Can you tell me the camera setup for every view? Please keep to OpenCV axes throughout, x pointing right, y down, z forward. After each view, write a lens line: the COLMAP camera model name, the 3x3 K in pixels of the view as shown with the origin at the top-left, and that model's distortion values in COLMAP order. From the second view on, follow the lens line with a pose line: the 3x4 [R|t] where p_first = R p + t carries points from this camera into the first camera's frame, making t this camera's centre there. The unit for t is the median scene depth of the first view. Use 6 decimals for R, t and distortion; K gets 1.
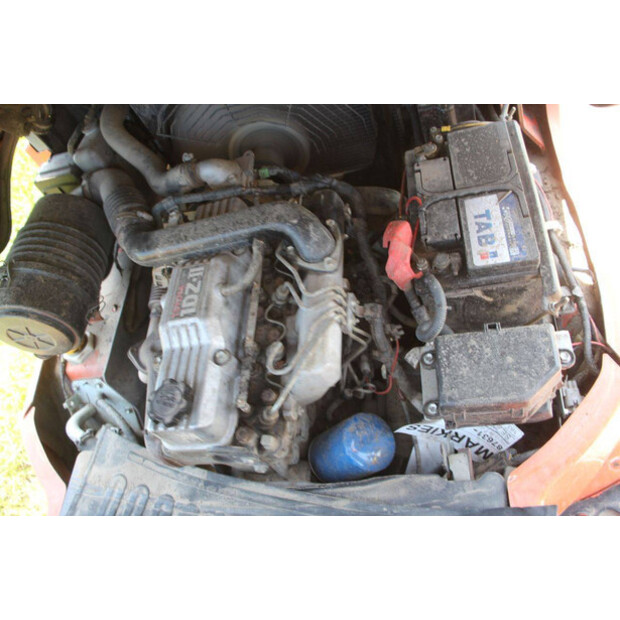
lens RADIAL K [[660.2, 0, 310.0], [0, 660.2, 310.0], [0, 0, 1]] dist [-0.063833, 0.019212]
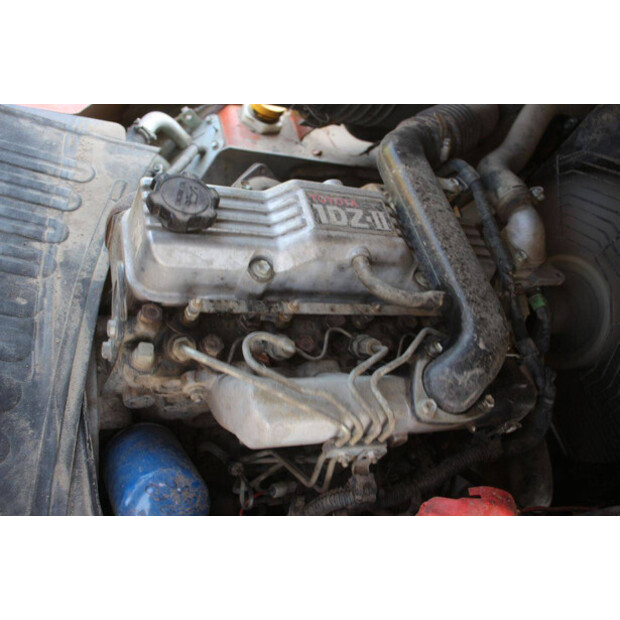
lens RADIAL K [[660.2, 0, 310.0], [0, 660.2, 310.0], [0, 0, 1]] dist [-0.063833, 0.019212]
pose [[0.141008, 0.969138, -0.202208, 0.049585], [-0.987027, 0.153459, 0.047198, -0.003093], [0.076772, 0.192930, 0.978205, 0.340561]]
